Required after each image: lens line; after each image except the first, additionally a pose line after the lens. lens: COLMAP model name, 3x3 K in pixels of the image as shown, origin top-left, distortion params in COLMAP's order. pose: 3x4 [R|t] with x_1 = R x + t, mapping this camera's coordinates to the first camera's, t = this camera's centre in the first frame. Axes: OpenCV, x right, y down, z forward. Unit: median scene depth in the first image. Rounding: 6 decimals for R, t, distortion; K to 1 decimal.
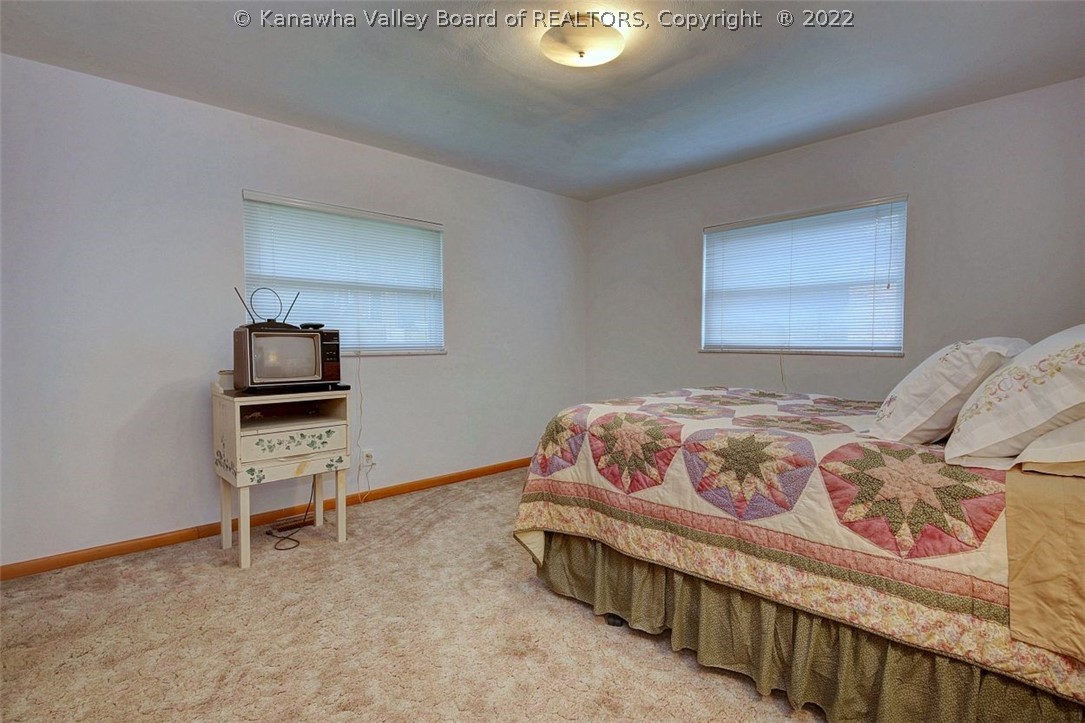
lens RADIAL K [[542.7, 0, 543.5], [0, 542.7, 360.4], [0, 0, 1]] dist [-0.002344, -0.000951]
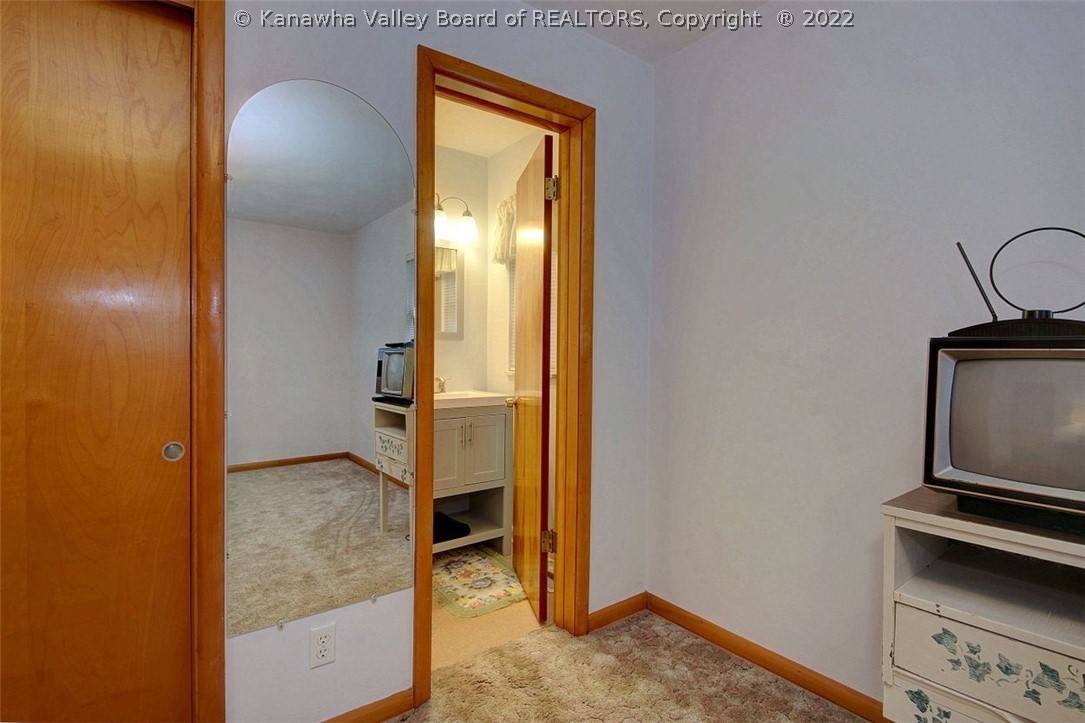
lens RADIAL K [[542.7, 0, 543.2], [0, 542.7, 359.7], [0, 0, 1]] dist [-0.002344, -0.000951]
pose [[-0.096217, 0.016623, -0.995222, -0.121320], [-0.025607, 0.999488, 0.019170, -0.042765], [0.995031, 0.027330, -0.095743, 0.743353]]
